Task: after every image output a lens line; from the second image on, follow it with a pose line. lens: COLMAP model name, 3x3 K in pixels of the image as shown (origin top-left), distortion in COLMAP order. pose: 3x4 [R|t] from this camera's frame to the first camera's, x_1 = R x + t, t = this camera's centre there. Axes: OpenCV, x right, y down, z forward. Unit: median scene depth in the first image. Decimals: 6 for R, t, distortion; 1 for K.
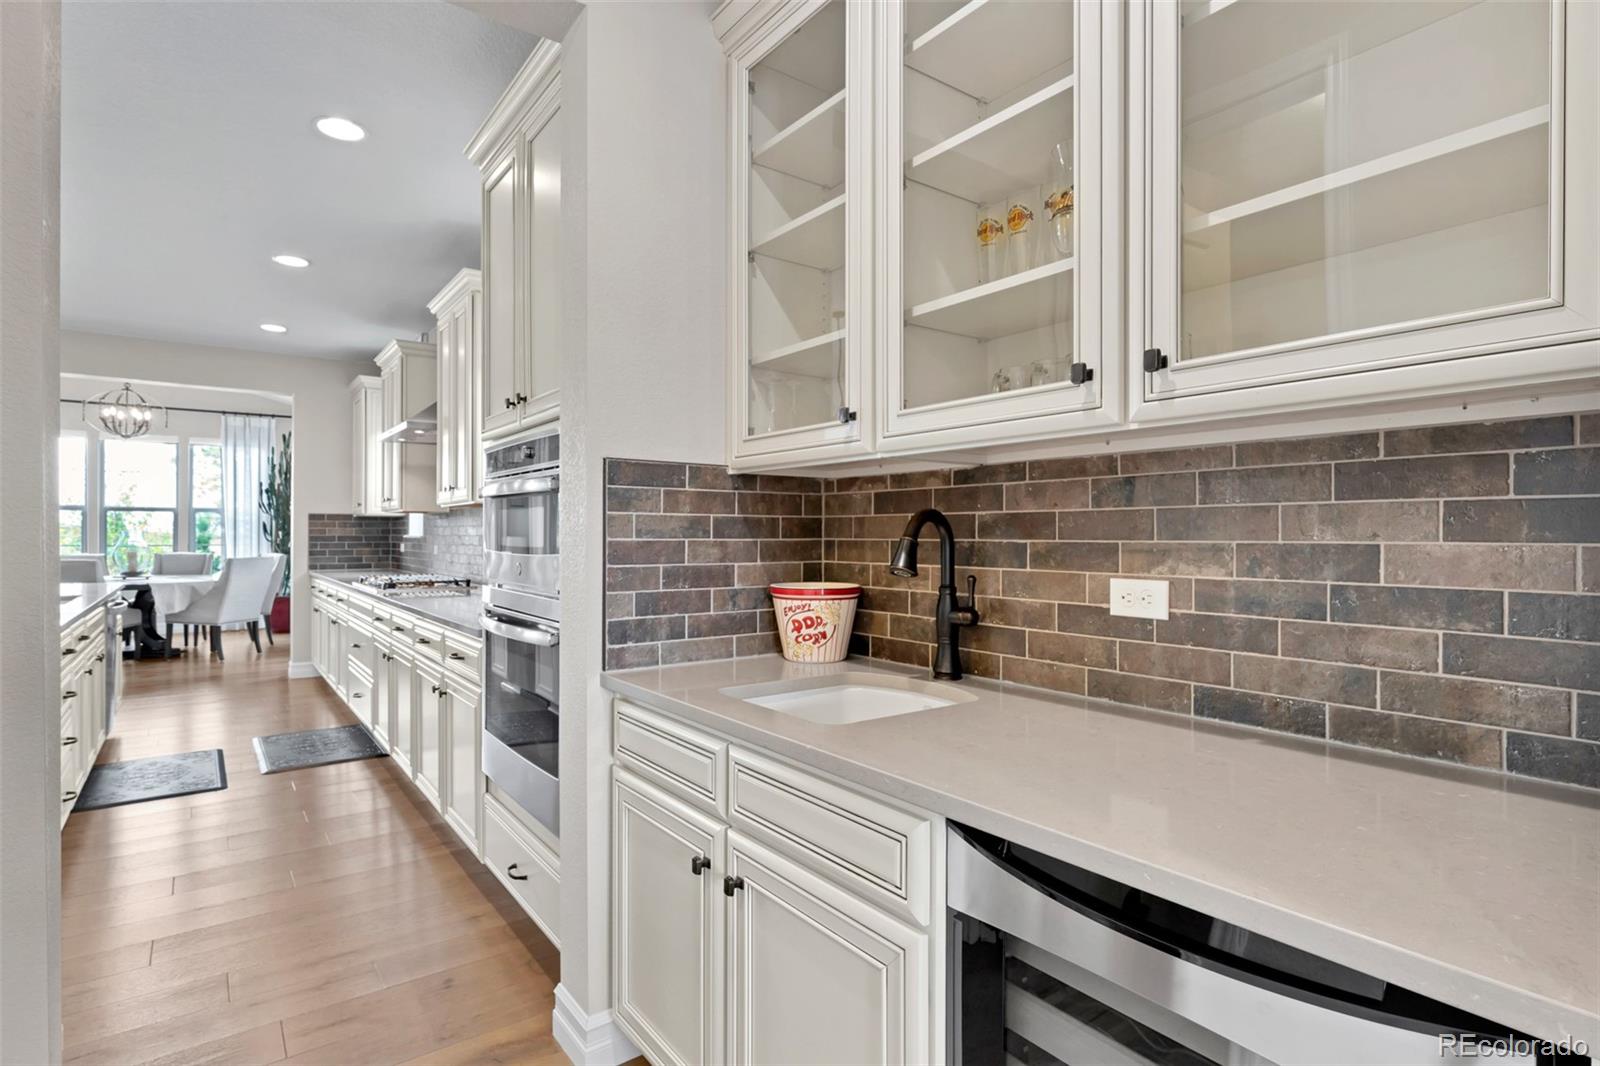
lens RADIAL K [[798.1, 0, 788.7], [0, 798.1, 534.8], [0, 0, 1]] dist [-0.001808, 0.000220]
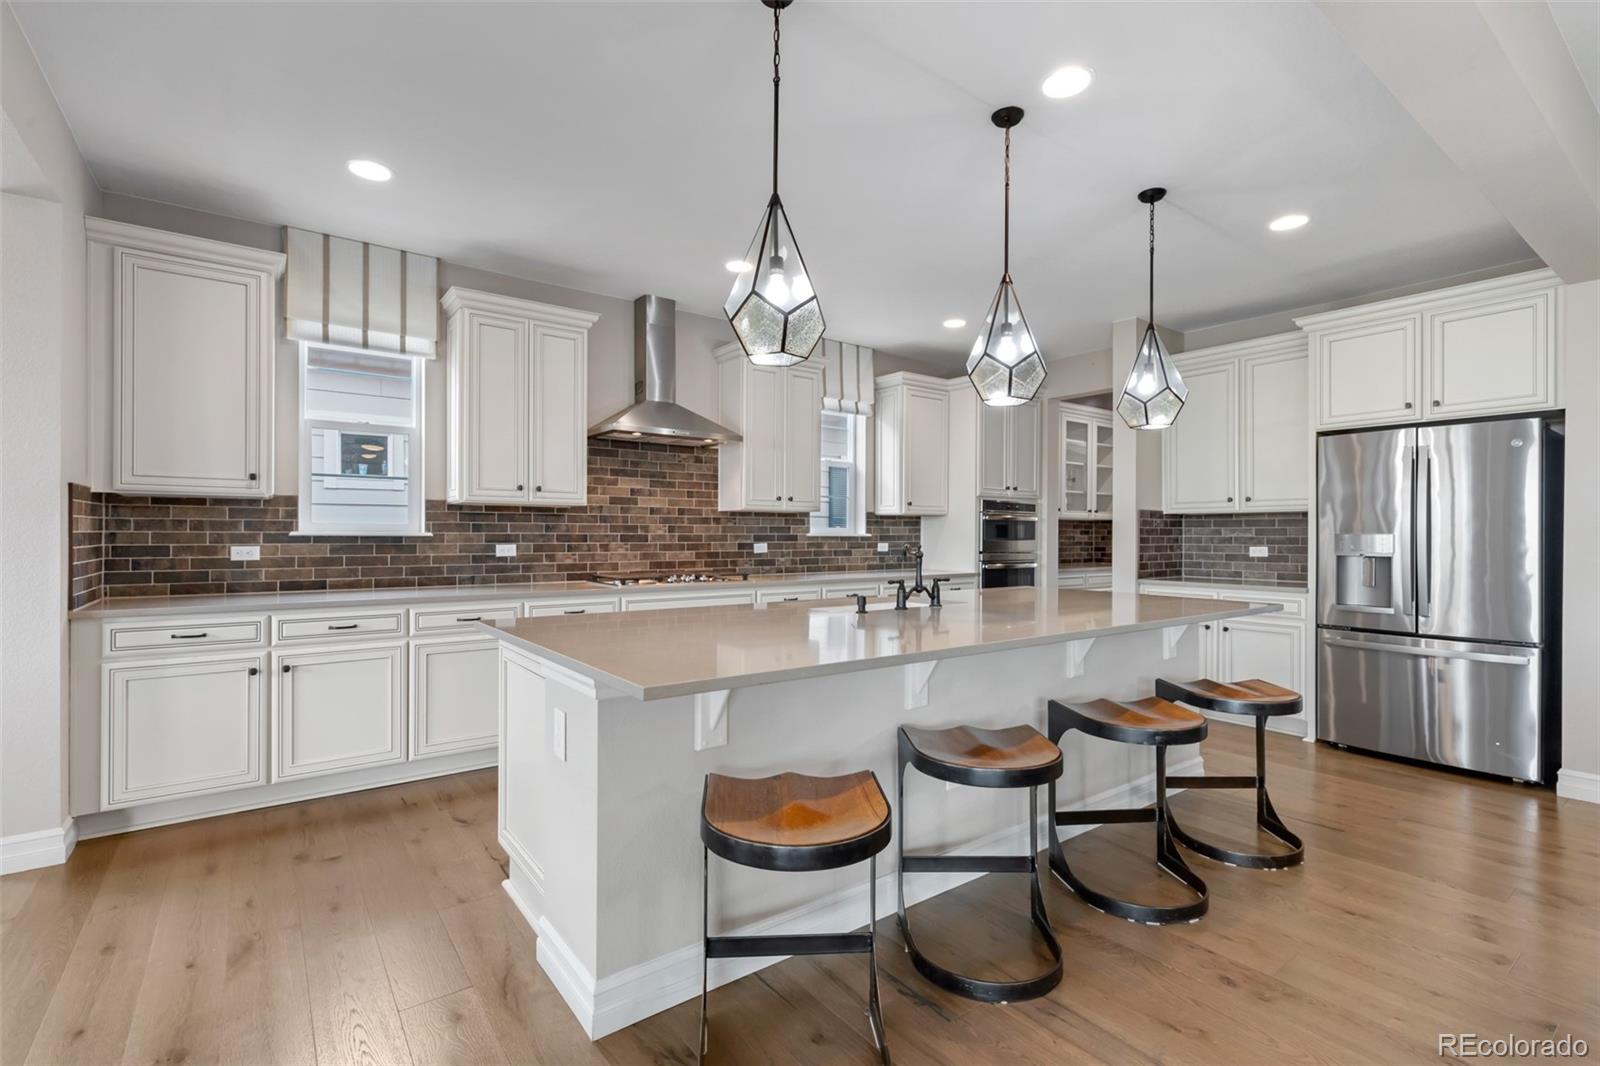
lens RADIAL K [[783.5, 0, 805.5], [0, 783.5, 535.2], [0, 0, 1]] dist [0.003897, -0.000347]
pose [[-0.024660, -0.003567, 0.999690, -1.031805], [-0.004635, 0.999983, 0.003454, -0.000691], [-0.999685, -0.004549, -0.024676, 0.587145]]
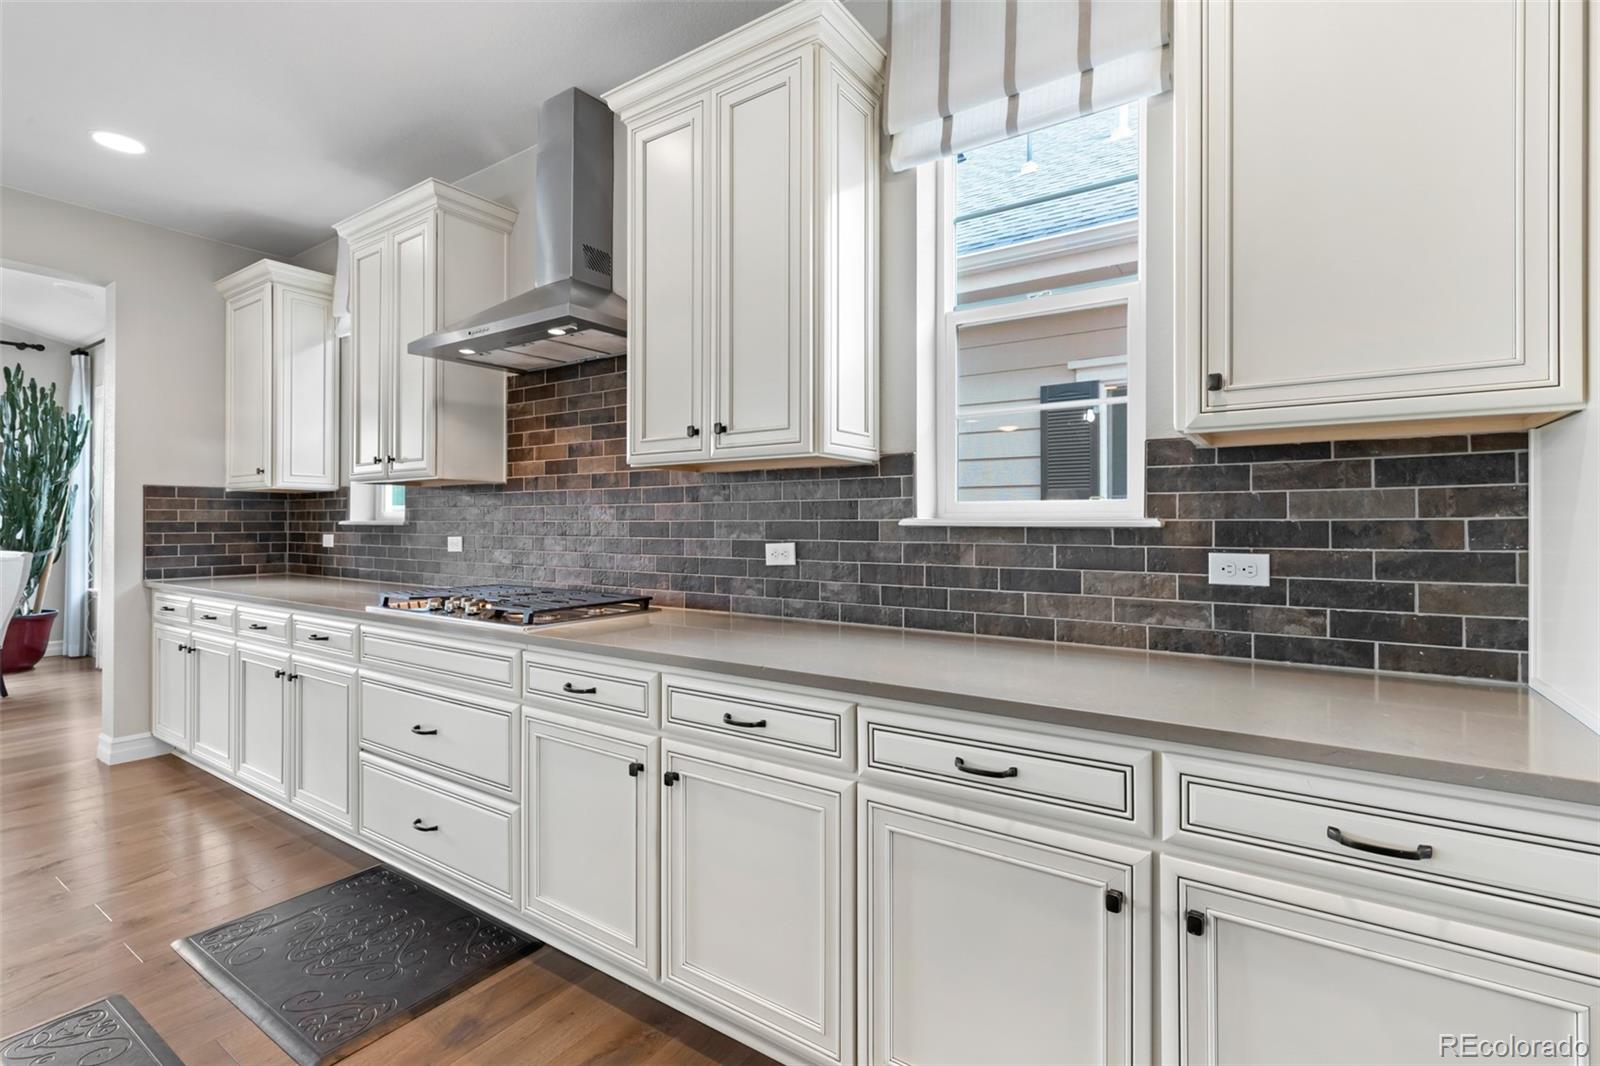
lens RADIAL K [[730.8, 0, 801.1], [0, 730.8, 519.1], [0, 0, 1]] dist [0.004029, 0.001024]
pose [[0.943746, -0.000346, 0.330671, -0.309785], [0.001478, 0.999994, -0.003173, 0.001386], [-0.330668, 0.003483, 0.943741, 0.307475]]
